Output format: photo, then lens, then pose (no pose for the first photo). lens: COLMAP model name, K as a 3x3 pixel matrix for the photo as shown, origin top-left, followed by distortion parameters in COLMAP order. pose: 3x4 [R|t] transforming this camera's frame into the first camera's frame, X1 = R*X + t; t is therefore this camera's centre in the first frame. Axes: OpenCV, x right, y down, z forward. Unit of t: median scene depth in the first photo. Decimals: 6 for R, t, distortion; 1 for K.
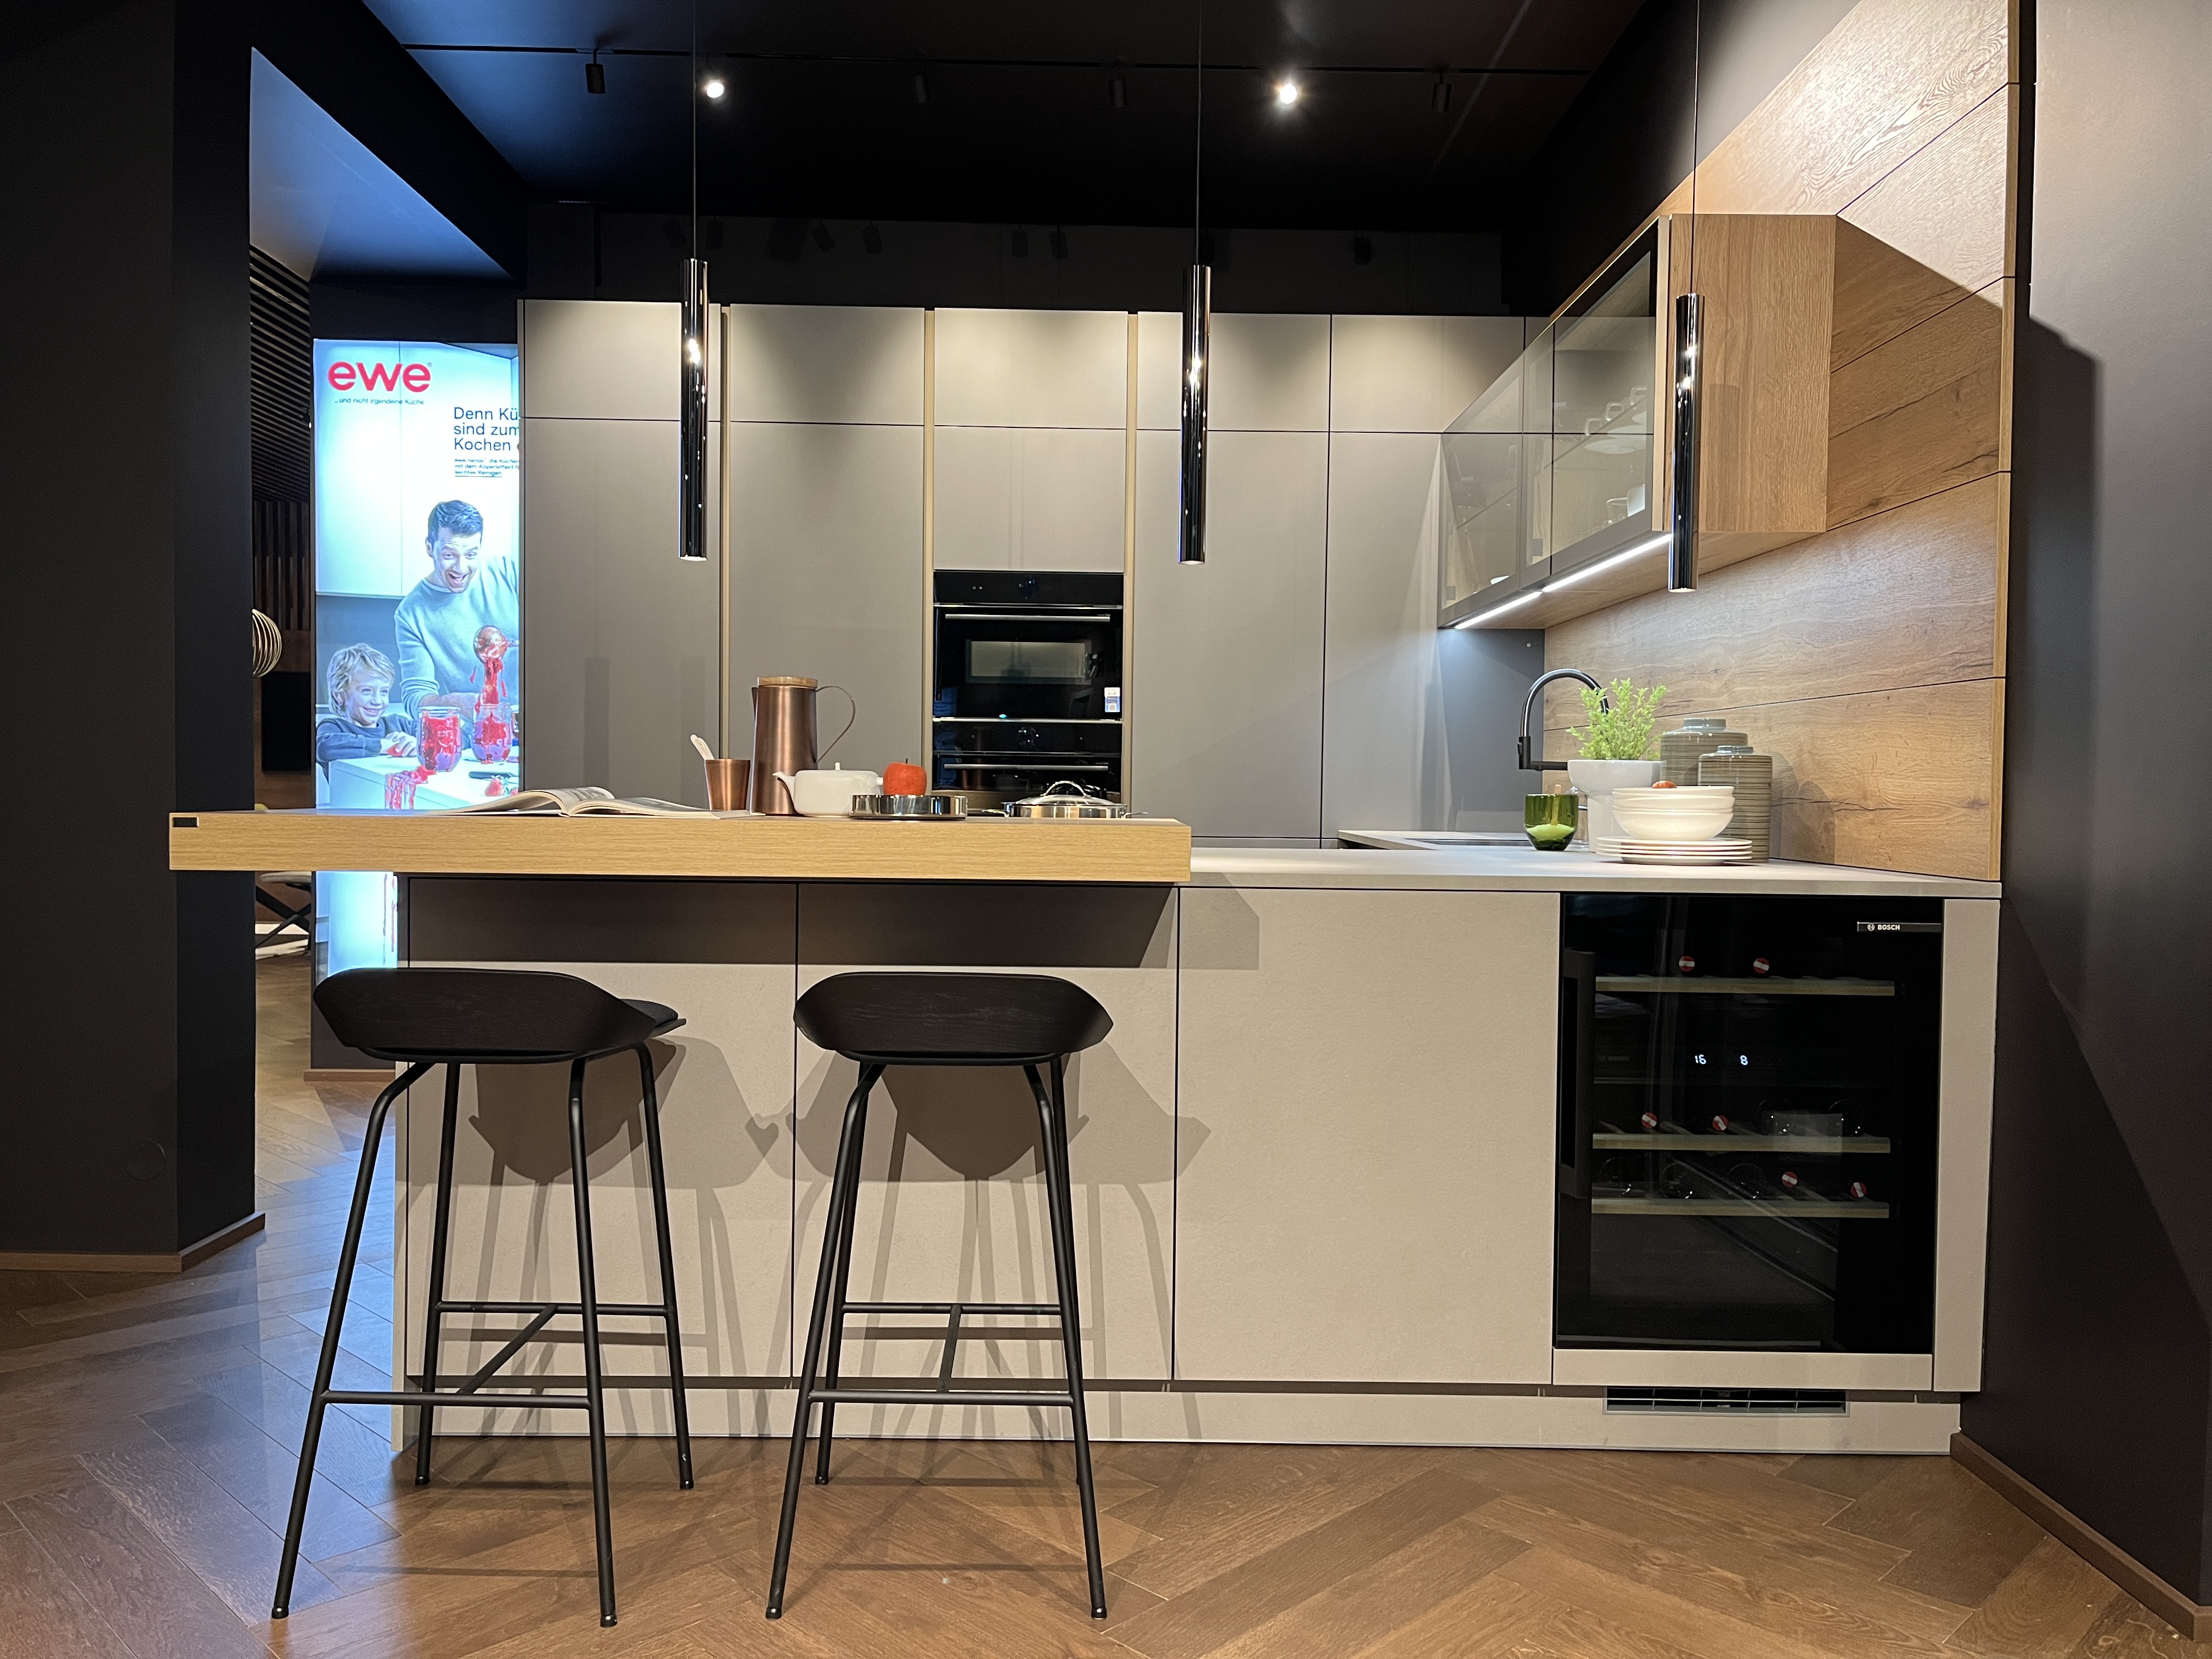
lens RADIAL K [[1679.6, 0, 1110.0], [0, 1679.6, 827.9], [0, 0, 1]] dist [0.059838, -0.078914]
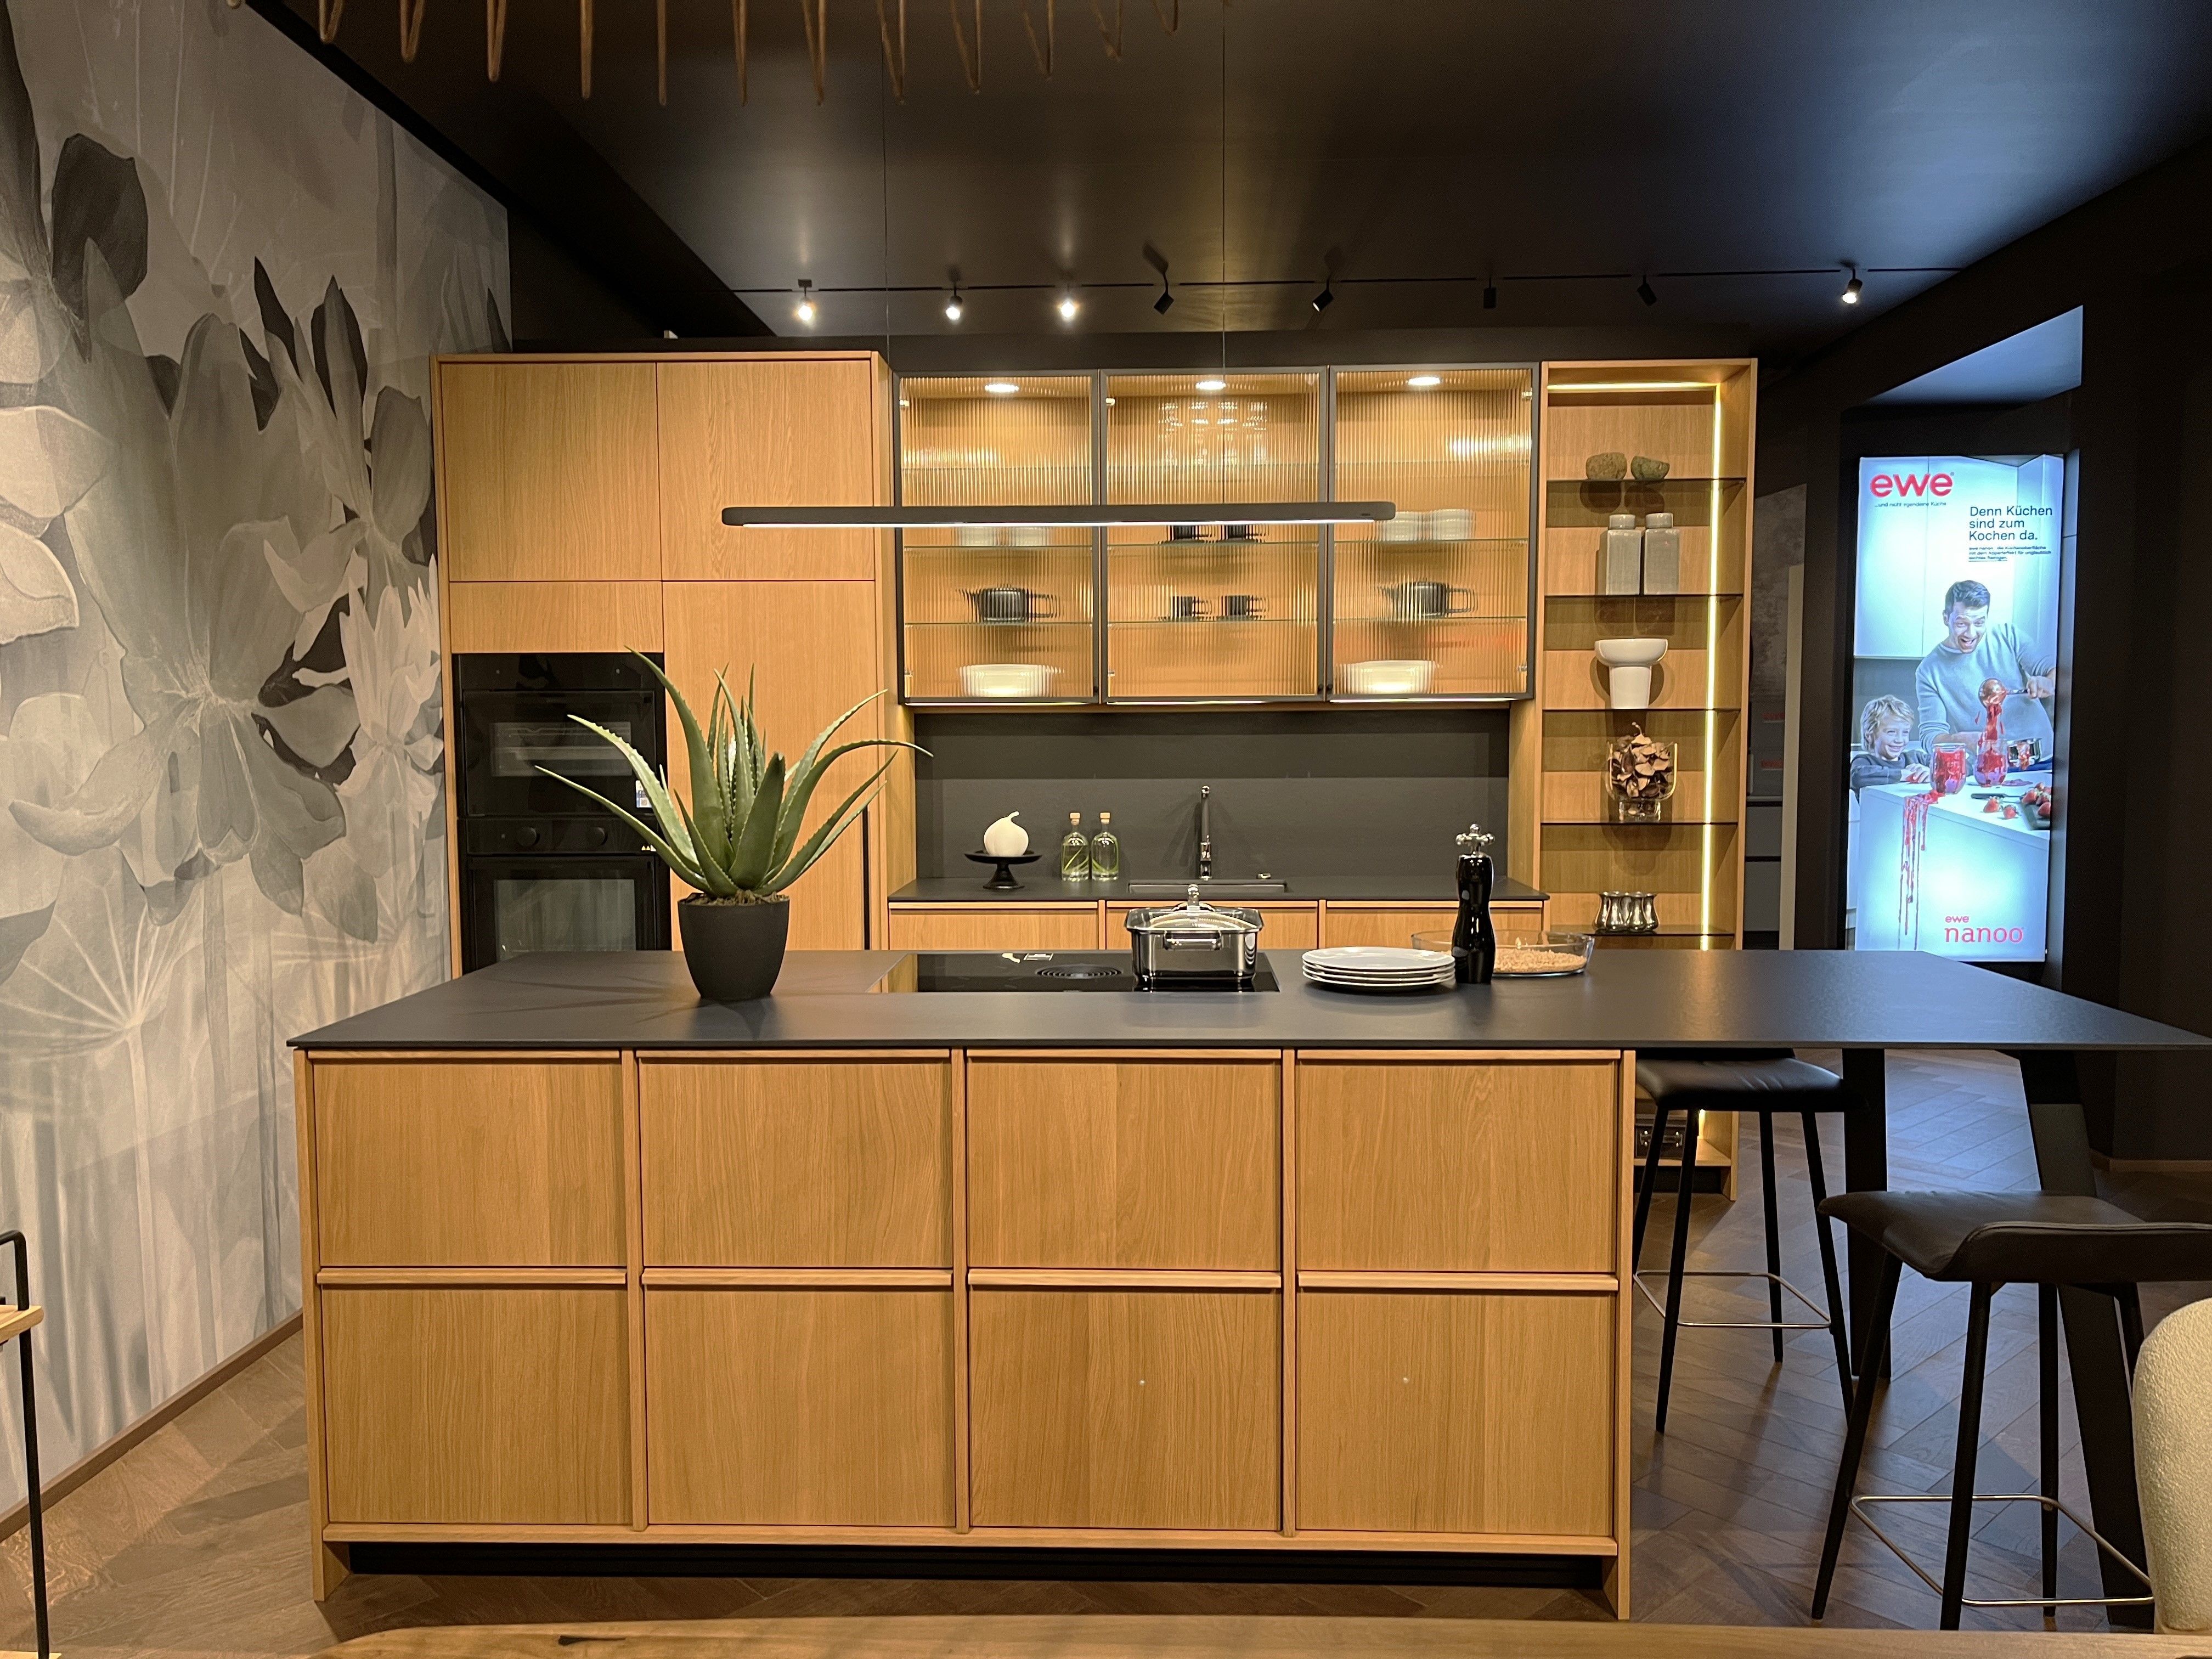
lens RADIAL K [[1679.6, 0, 1101.2], [0, 1679.6, 827.2], [0, 0, 1]] dist [0.059838, -0.078914]
pose [[0.998140, -0.019708, -0.057696, -0.962856], [0.022397, 0.998675, 0.046332, -0.082087], [0.056706, -0.047538, 0.997258, -0.312307]]
